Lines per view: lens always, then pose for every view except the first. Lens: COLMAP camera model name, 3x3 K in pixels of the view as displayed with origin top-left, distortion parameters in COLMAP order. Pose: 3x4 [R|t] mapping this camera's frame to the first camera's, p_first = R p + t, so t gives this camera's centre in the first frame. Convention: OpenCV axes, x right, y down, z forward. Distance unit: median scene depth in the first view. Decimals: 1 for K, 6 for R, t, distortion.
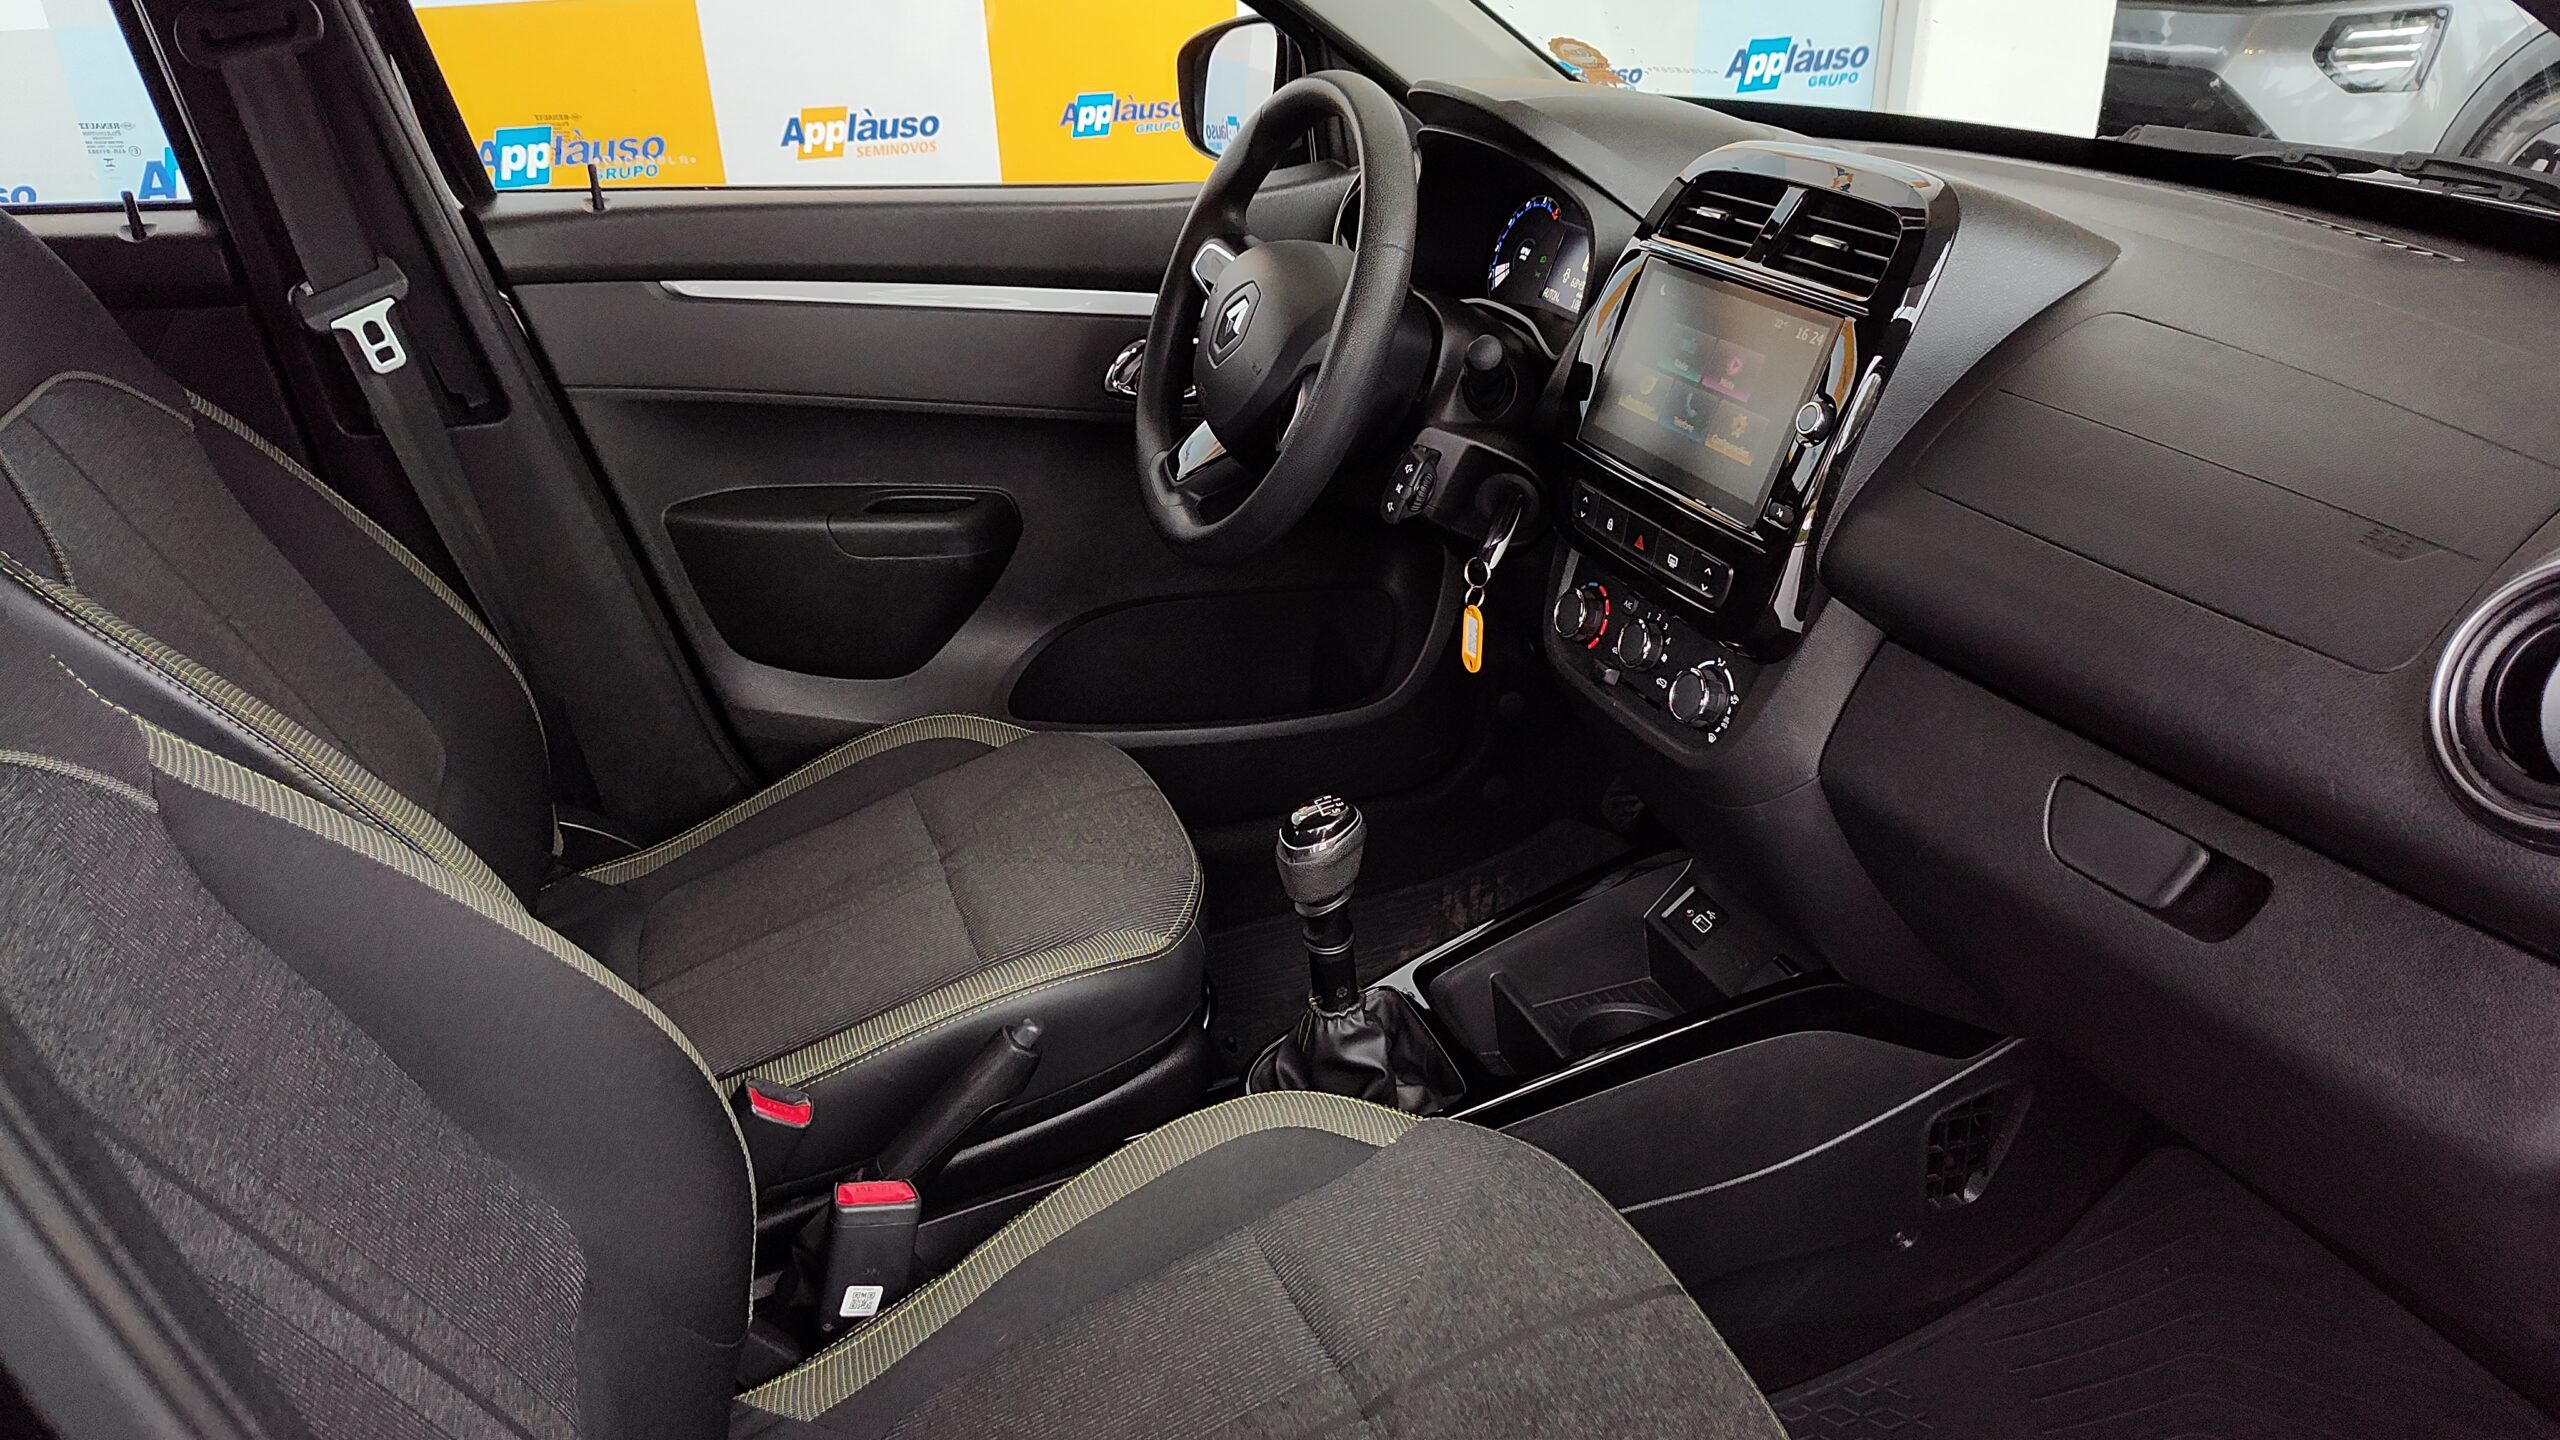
lens RADIAL K [[1737.0, 0, 1280.0], [0, 1737.0, 720.0], [0, 0, 1]] dist [0.033630, -0.052433]
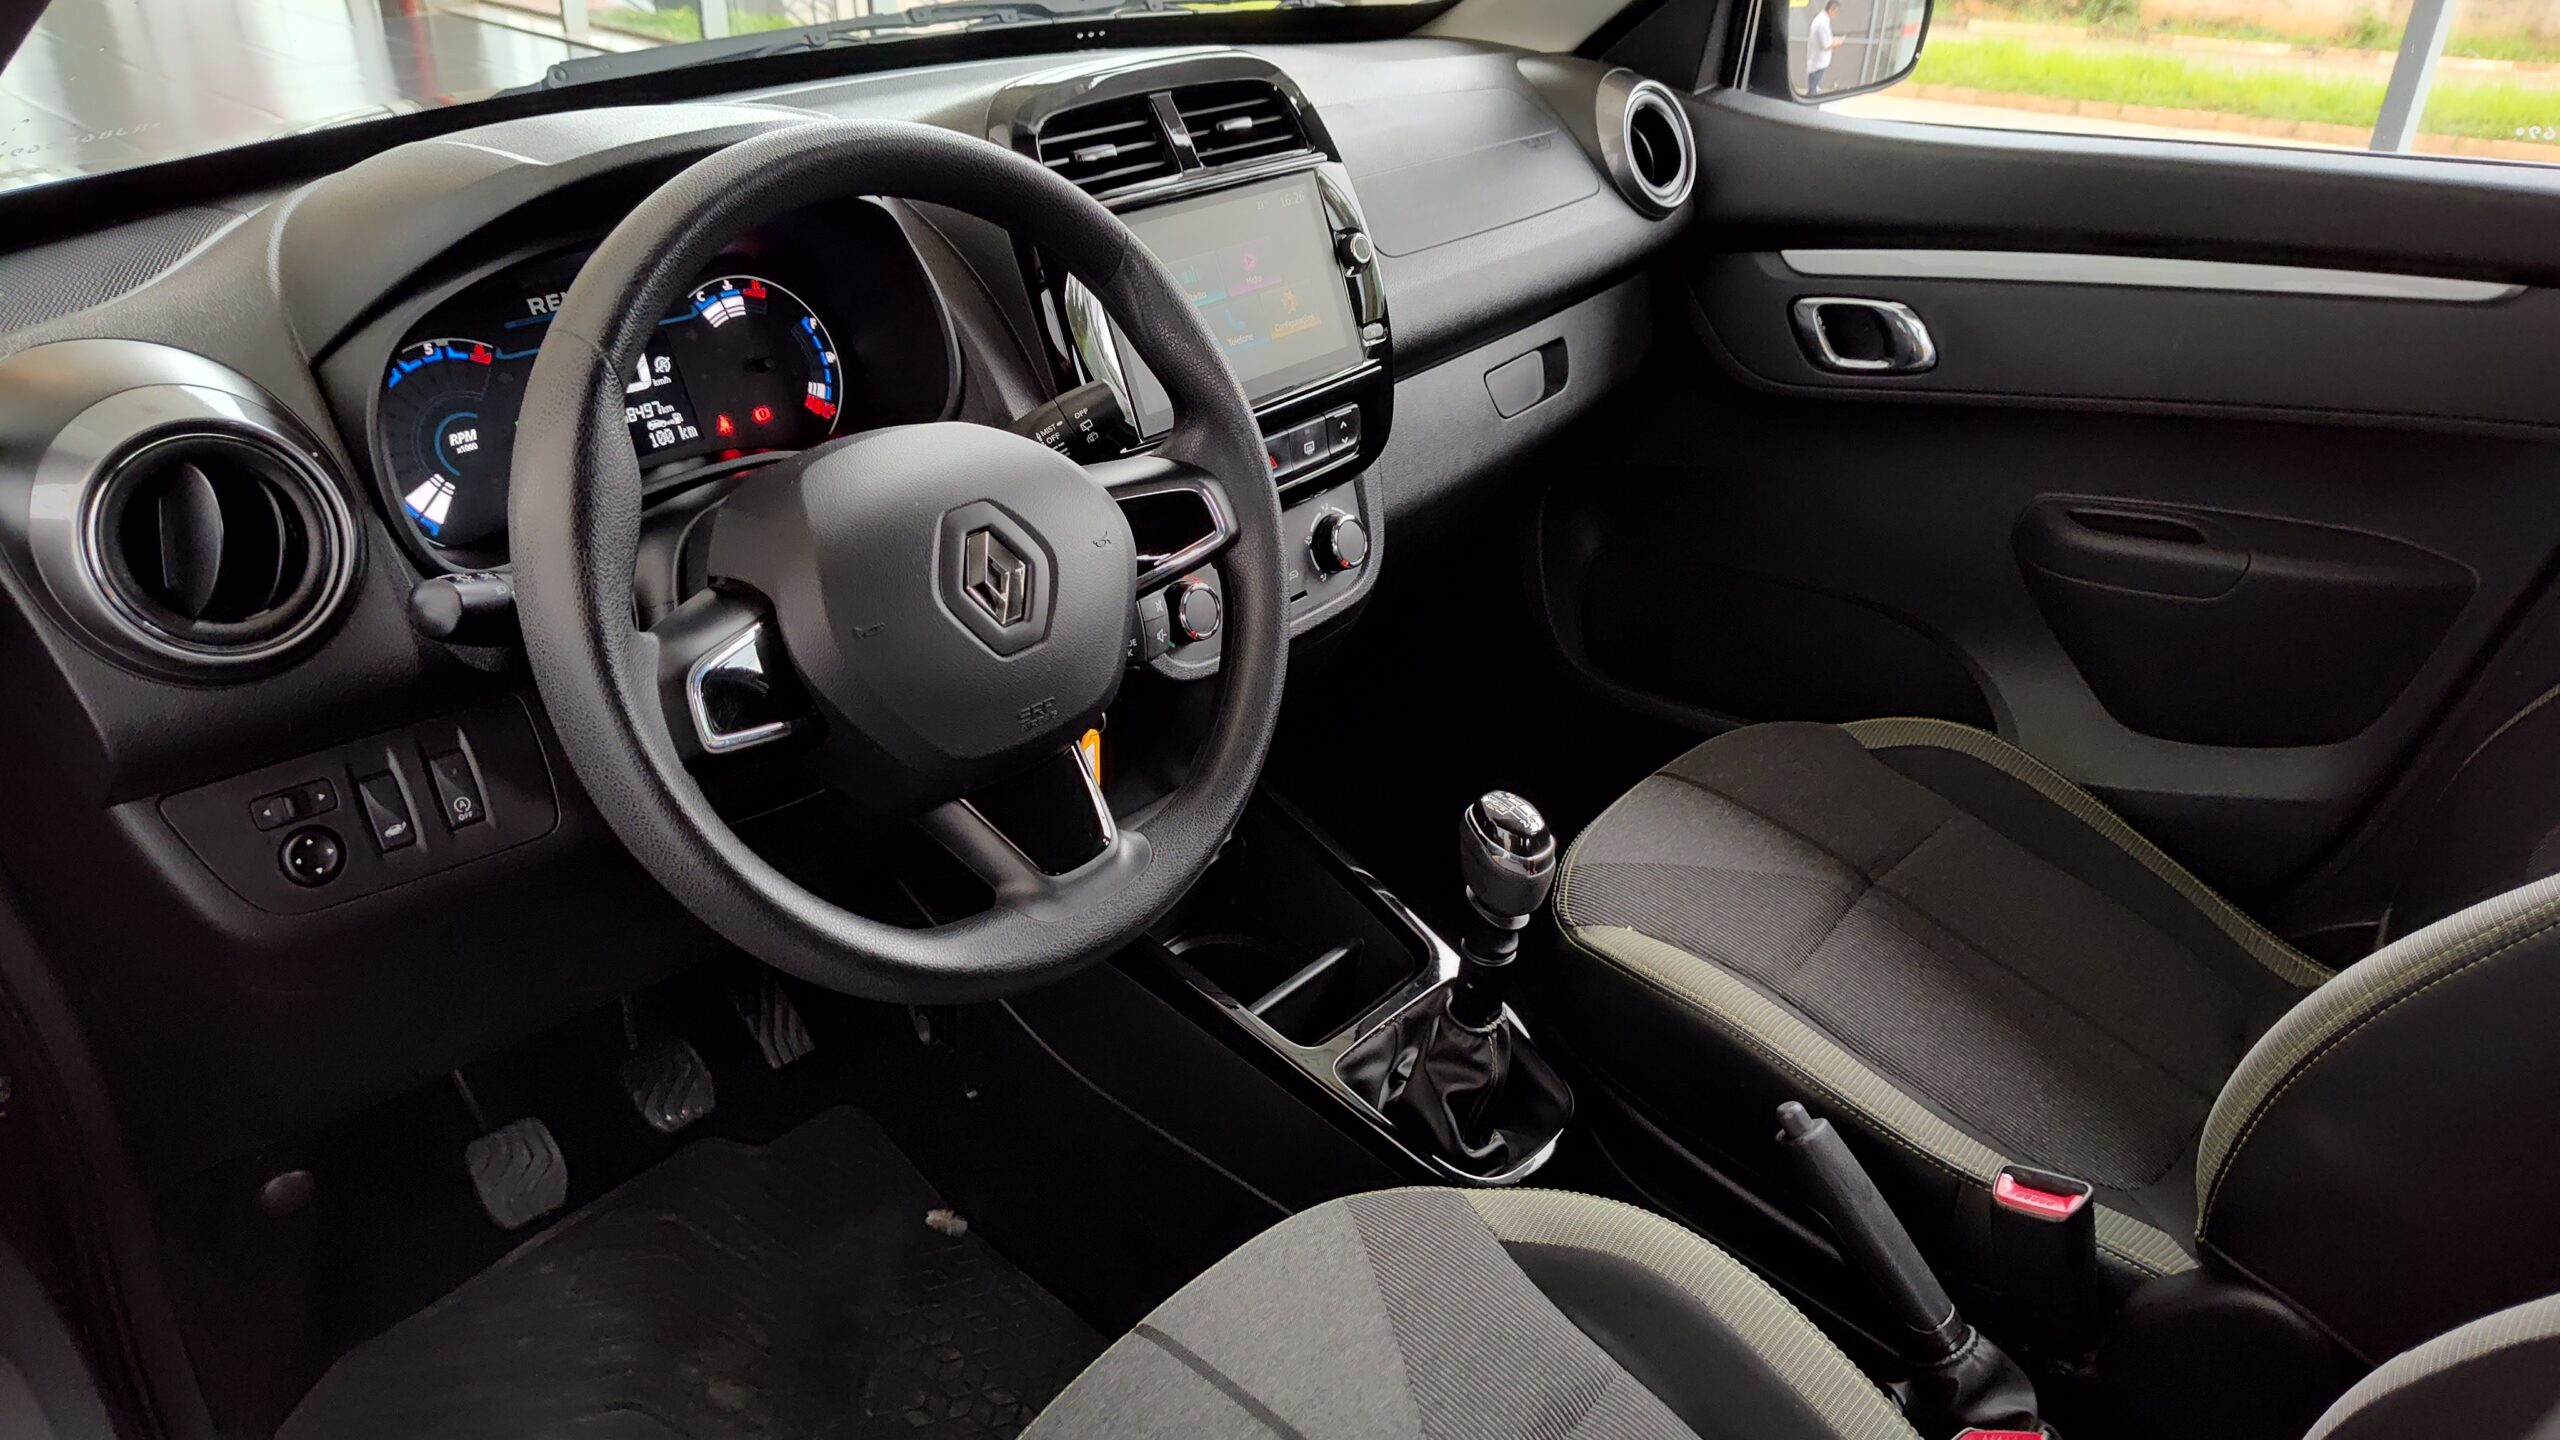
lens RADIAL K [[1781.6, 0, 1277.9], [0, 1781.6, 748.8], [0, 0, 1]] dist [0.032182, -0.002096]
pose [[-0.464430, -0.421007, 0.779139, -0.552488], [0.389962, 0.692676, 0.606736, -0.509678], [-0.795131, 0.585621, -0.157523, 1.055942]]
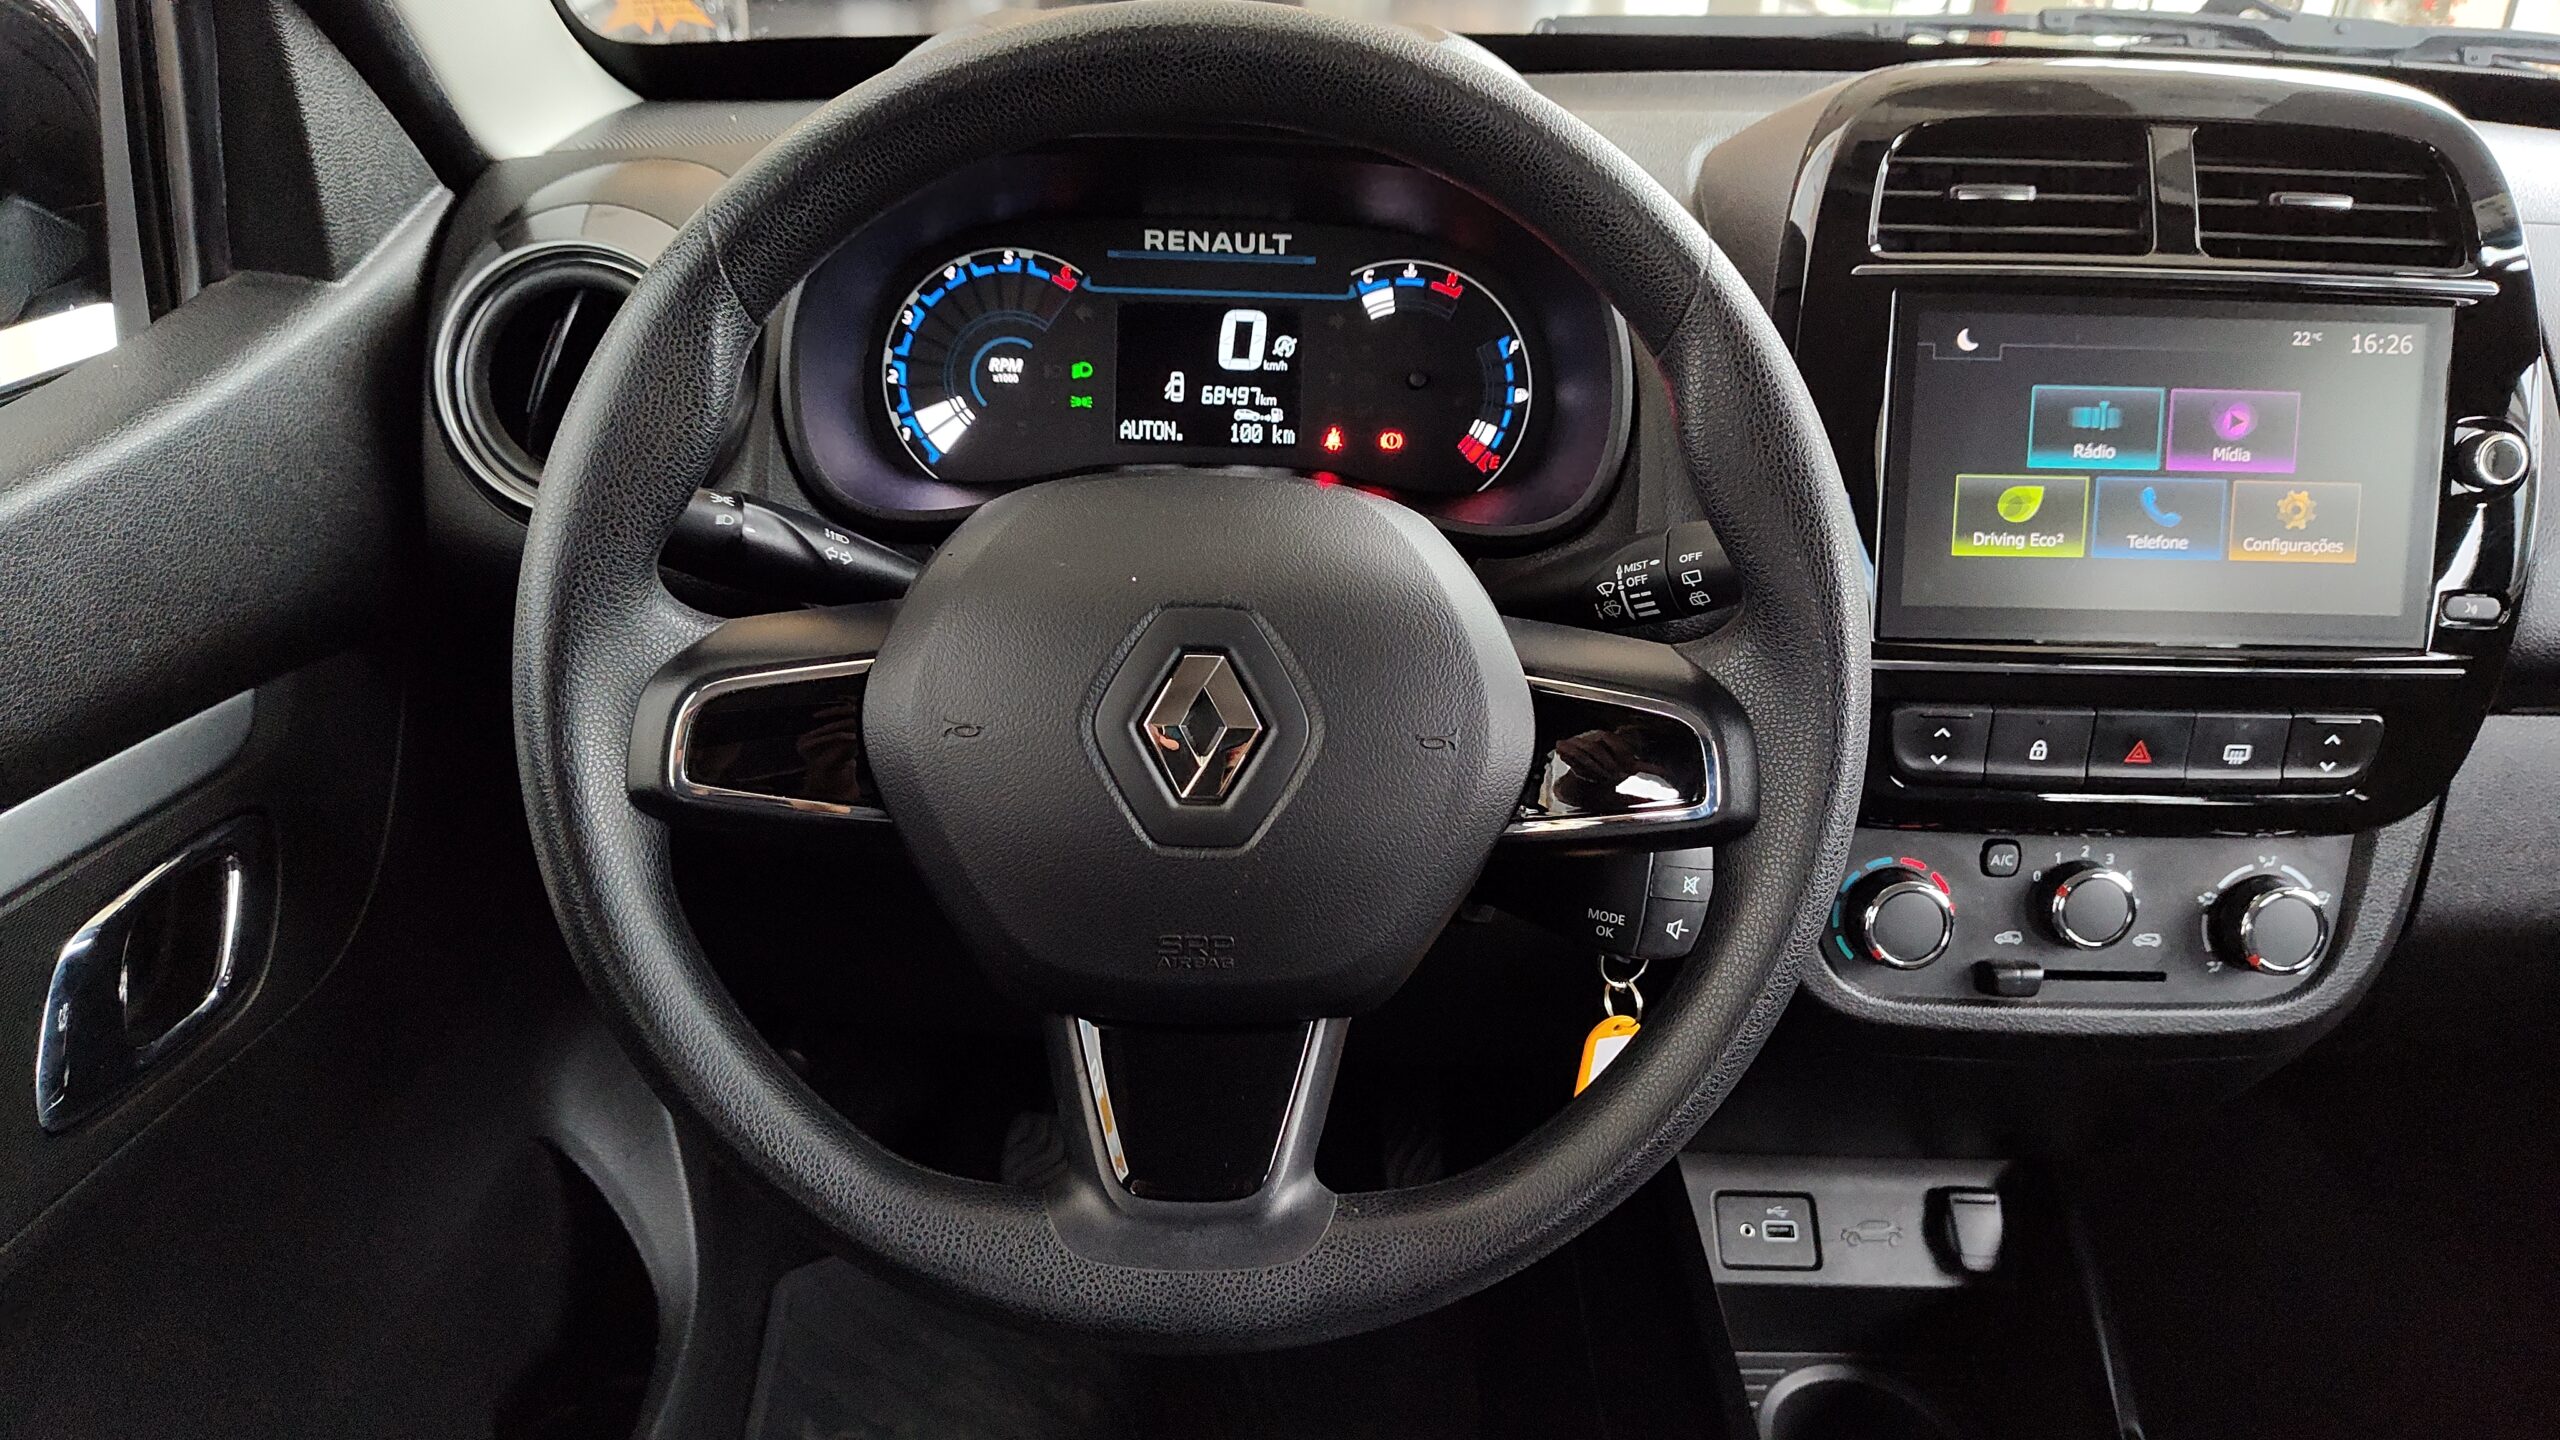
lens RADIAL K [[1761.7, 0, 1266.6], [0, 1761.7, 699.9], [0, 0, 1]] dist [-0.002250, -0.003285]
pose [[0.341885, -0.394414, 0.852967, -0.329111], [0.377824, 0.888761, 0.259526, -0.321959], [-0.860444, 0.233543, 0.452873, 0.826408]]
